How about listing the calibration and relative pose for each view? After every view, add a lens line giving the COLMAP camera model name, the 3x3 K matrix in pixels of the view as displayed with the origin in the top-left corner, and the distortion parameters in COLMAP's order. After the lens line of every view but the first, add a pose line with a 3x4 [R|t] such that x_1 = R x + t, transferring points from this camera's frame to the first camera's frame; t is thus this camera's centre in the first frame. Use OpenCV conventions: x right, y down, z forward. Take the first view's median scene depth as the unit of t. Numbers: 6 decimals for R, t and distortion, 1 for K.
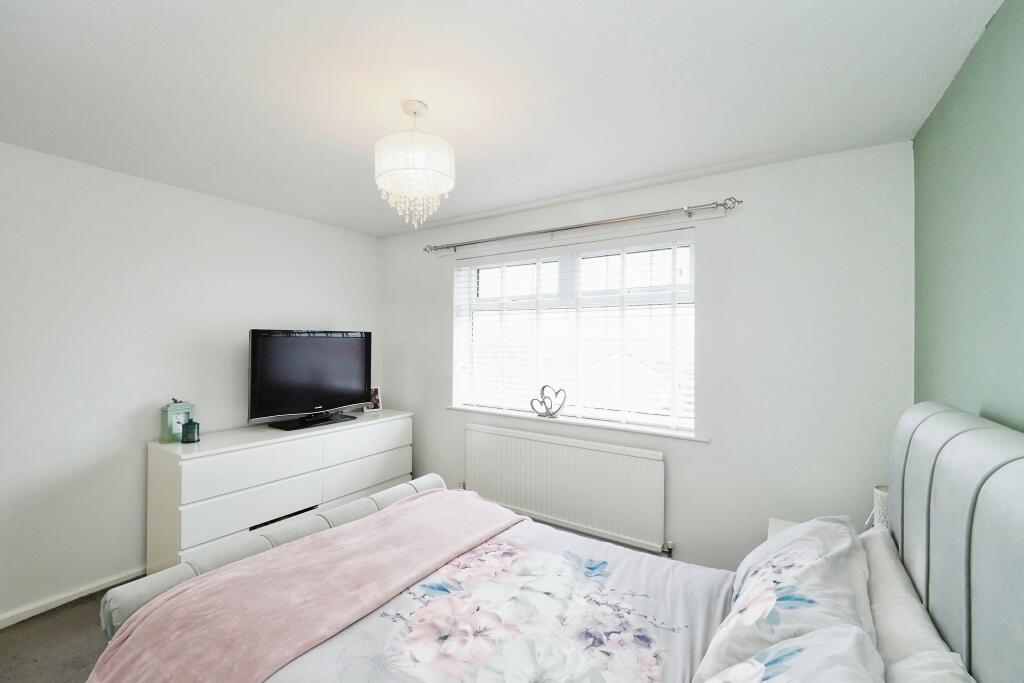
lens RADIAL K [[433.6, 0, 495.7], [0, 433.6, 341.3], [0, 0, 1]] dist [-0.001512, -0.000274]
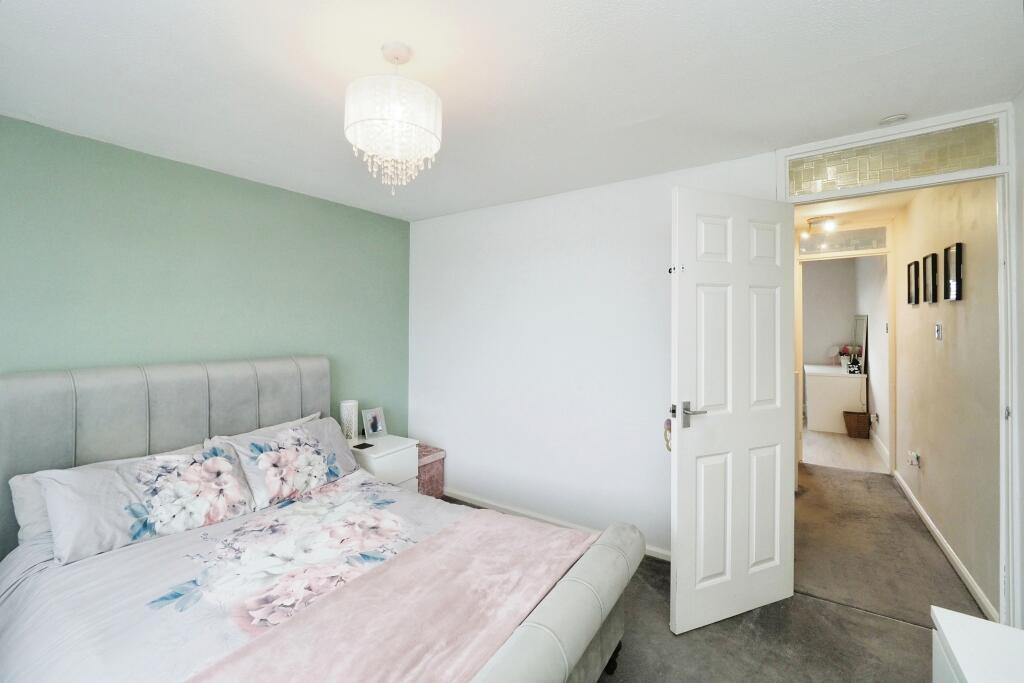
lens RADIAL K [[427.0, 0, 507.8], [0, 427.0, 326.1], [0, 0, 1]] dist [-0.035205, -0.000053]
pose [[-0.999566, -0.003629, -0.029234, -0.247159], [-0.003615, 0.999993, -0.000540, -0.004853], [0.029236, -0.000434, -0.999572, 1.142799]]
